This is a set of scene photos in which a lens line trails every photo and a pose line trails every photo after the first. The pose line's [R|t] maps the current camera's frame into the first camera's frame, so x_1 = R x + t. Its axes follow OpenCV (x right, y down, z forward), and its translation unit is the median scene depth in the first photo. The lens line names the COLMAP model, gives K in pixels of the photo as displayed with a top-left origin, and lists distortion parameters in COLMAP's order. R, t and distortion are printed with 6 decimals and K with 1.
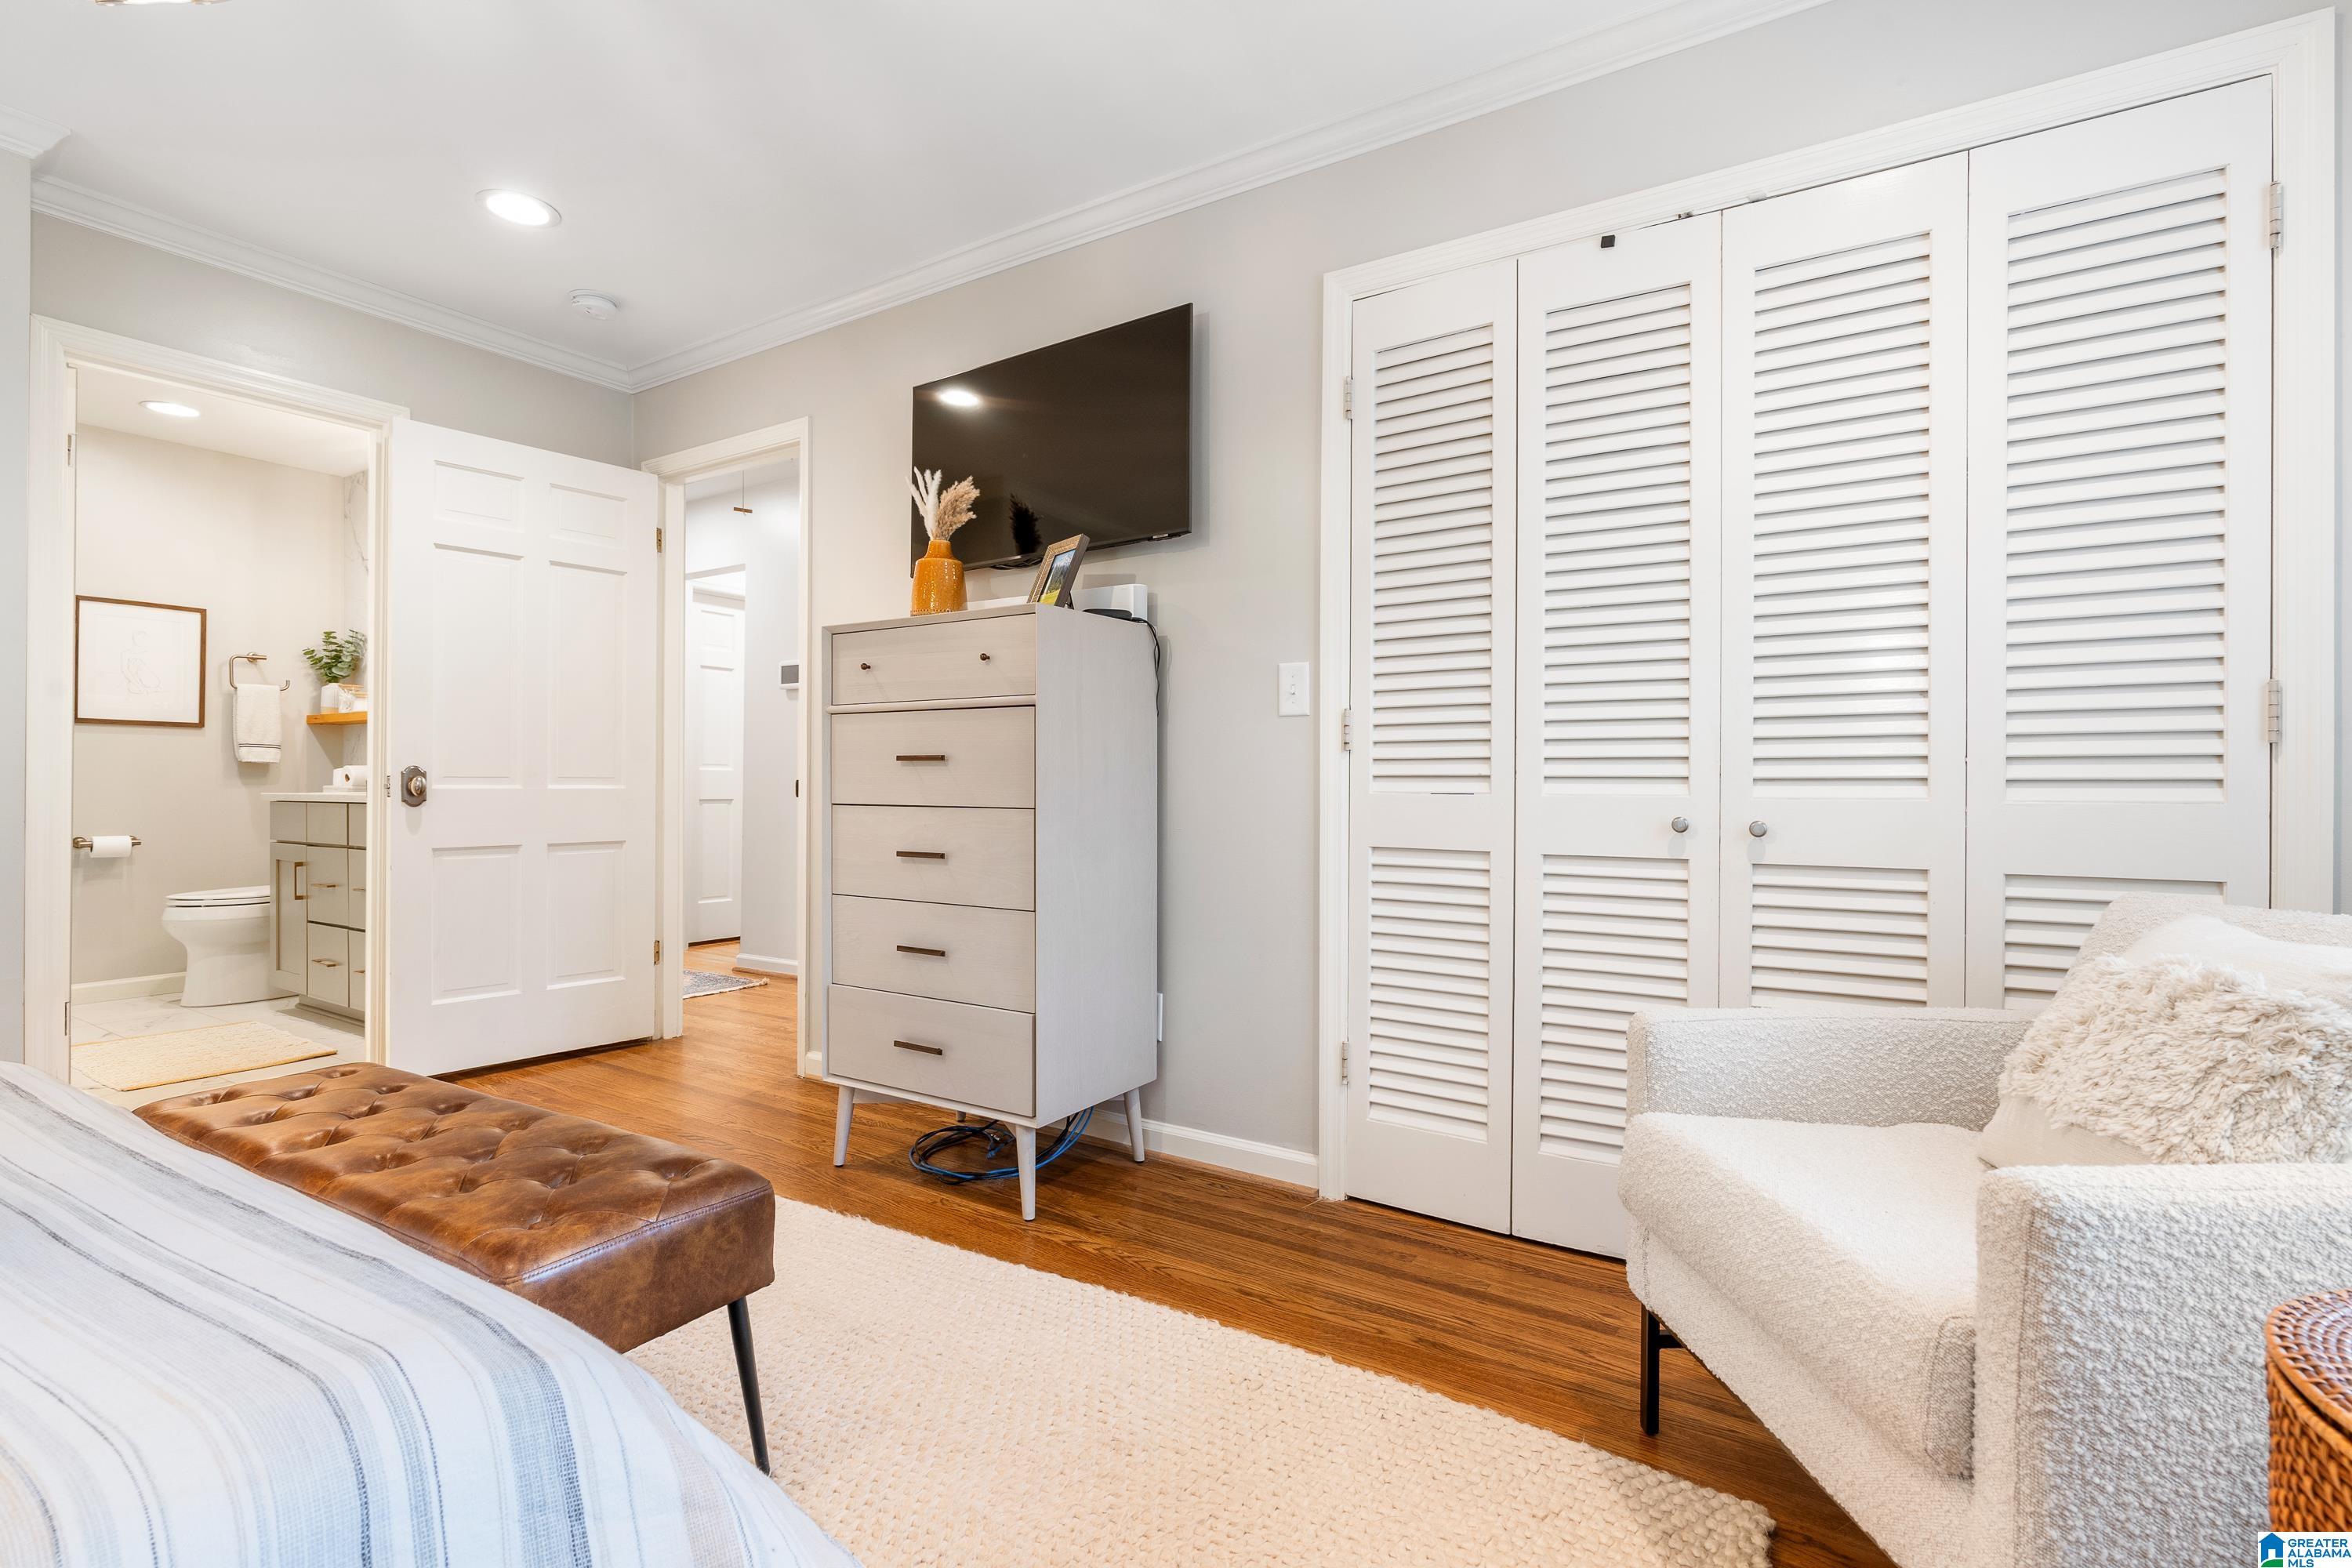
lens RADIAL K [[1096.2, 0, 1180.7], [0, 1096.2, 776.0], [0, 0, 1]] dist [-0.001779, -0.000026]
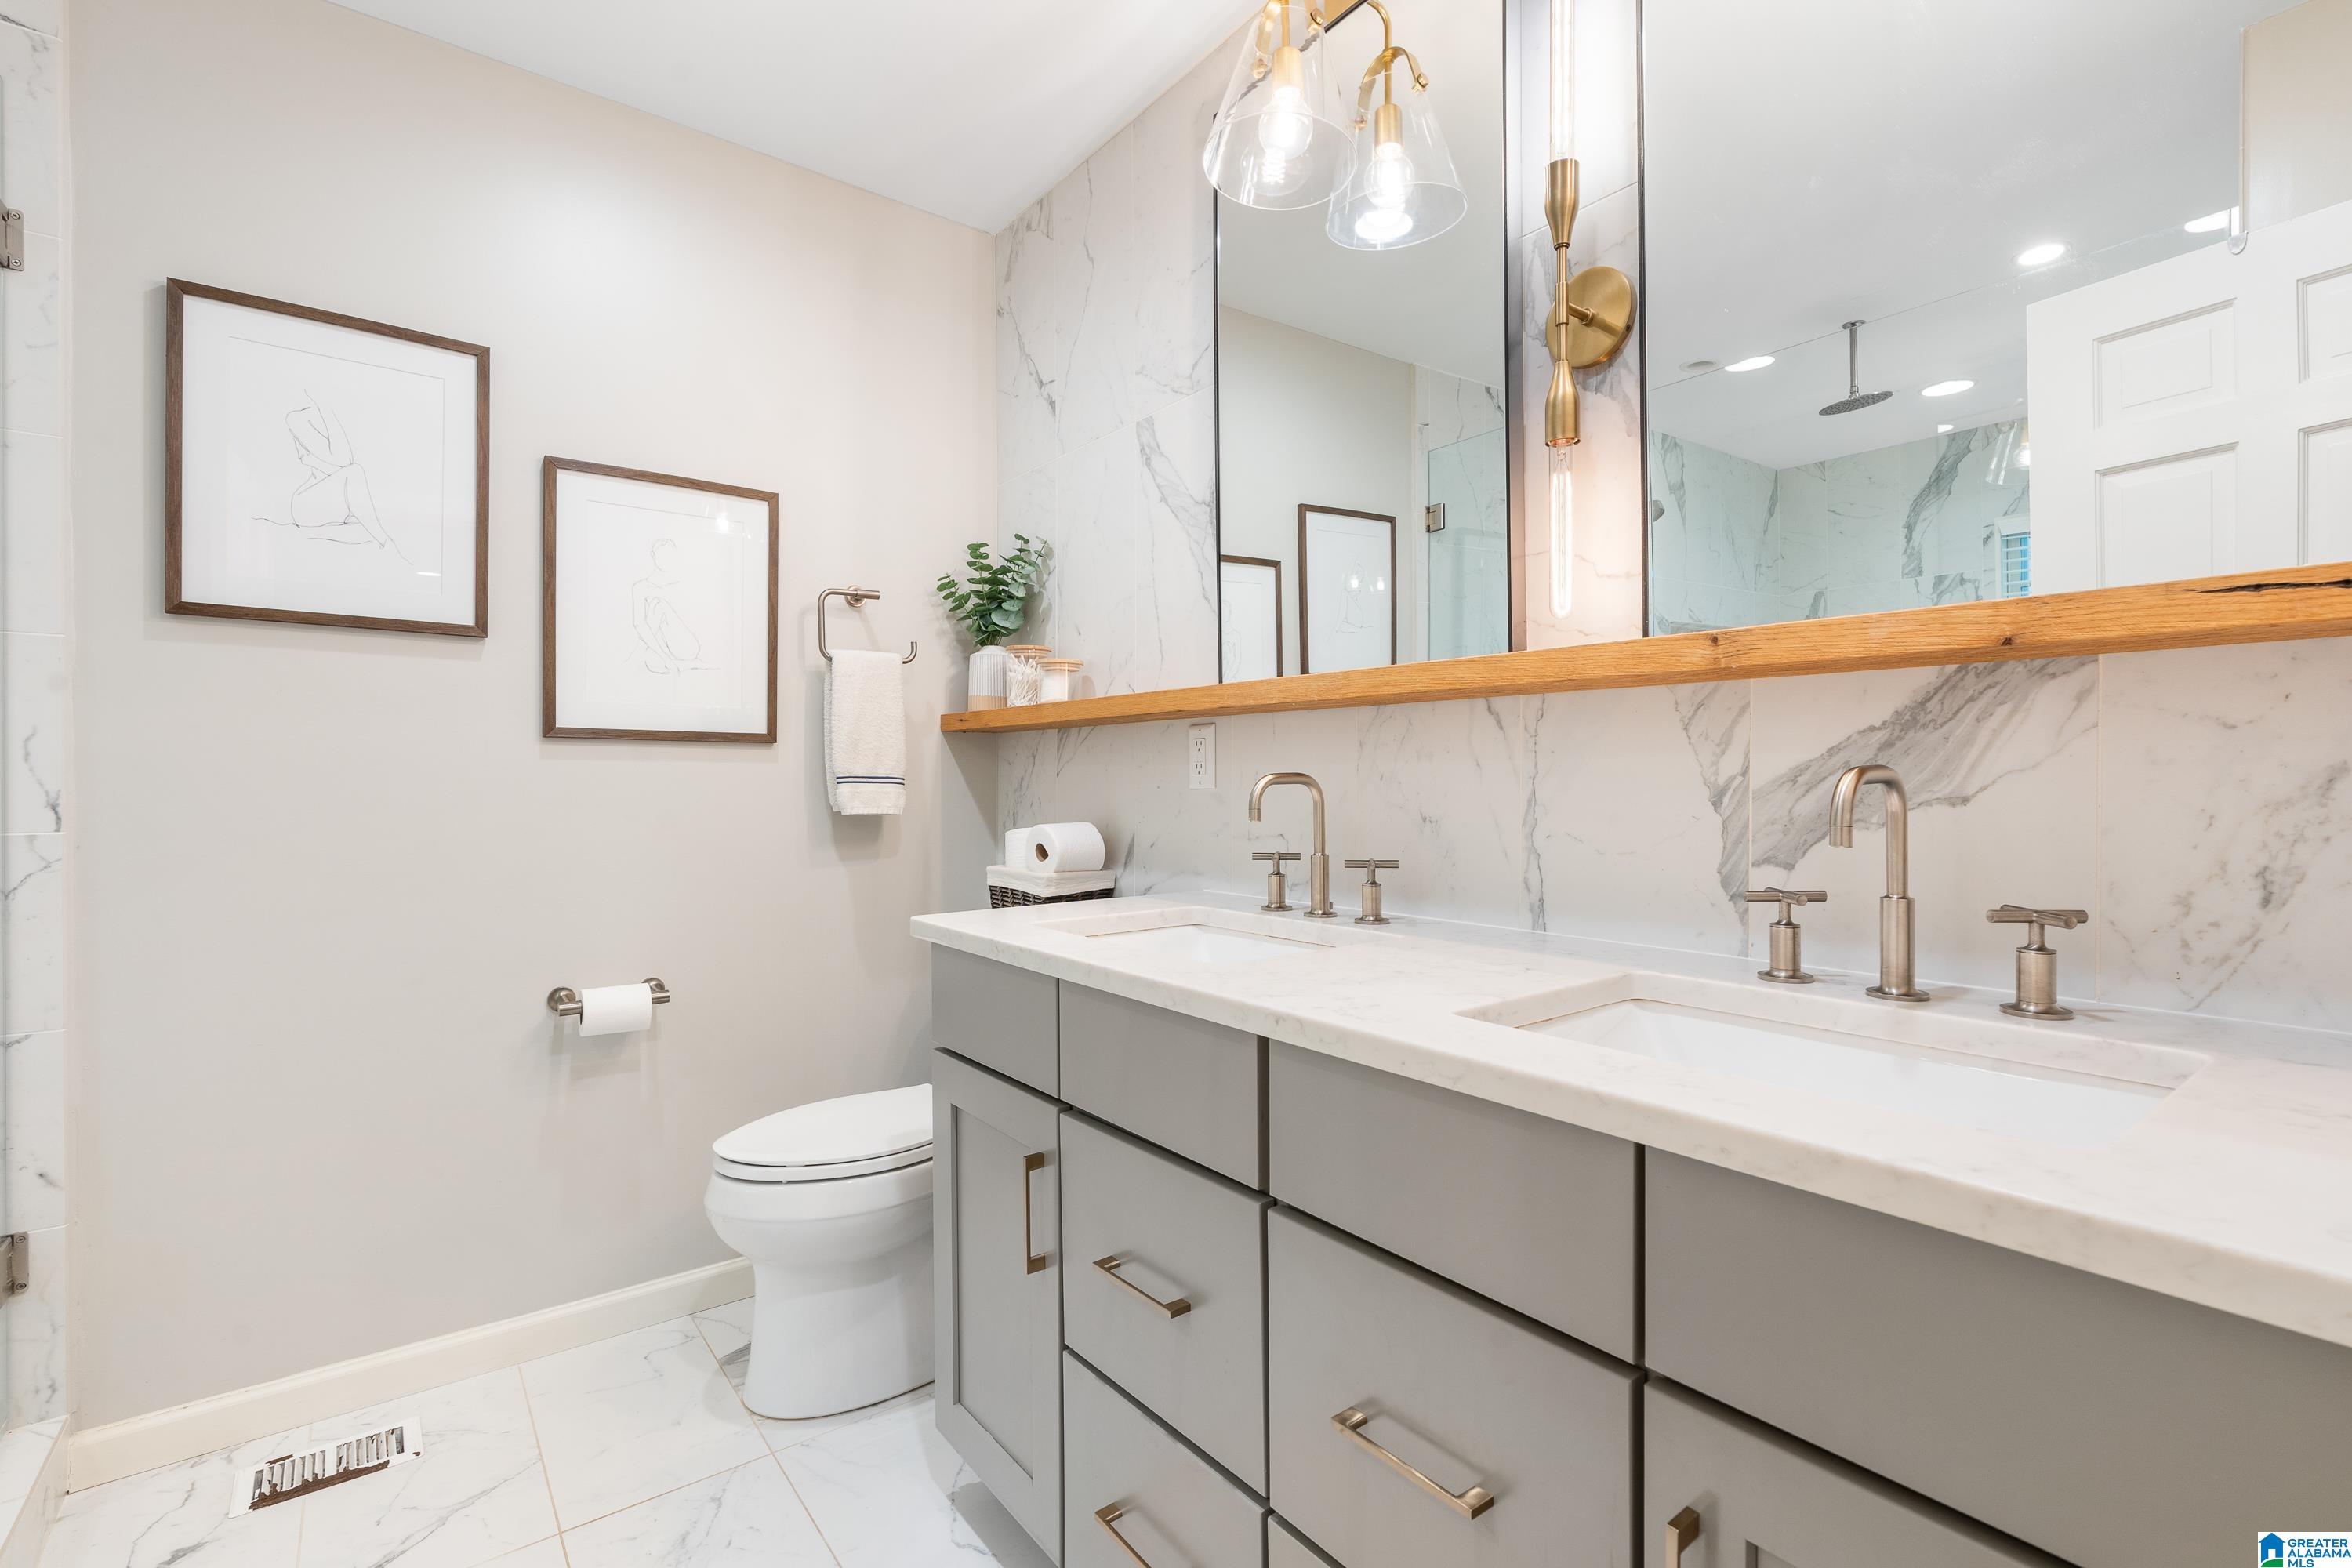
lens RADIAL K [[1073.9, 0, 1168.4], [0, 1073.9, 783.8], [0, 0, 1]] dist [-0.002087, 0.000913]
pose [[0.938079, -0.005808, -0.346372, -0.556322], [0.006868, 0.999975, 0.001831, -0.025768], [0.346352, -0.004097, 0.938096, 0.605831]]
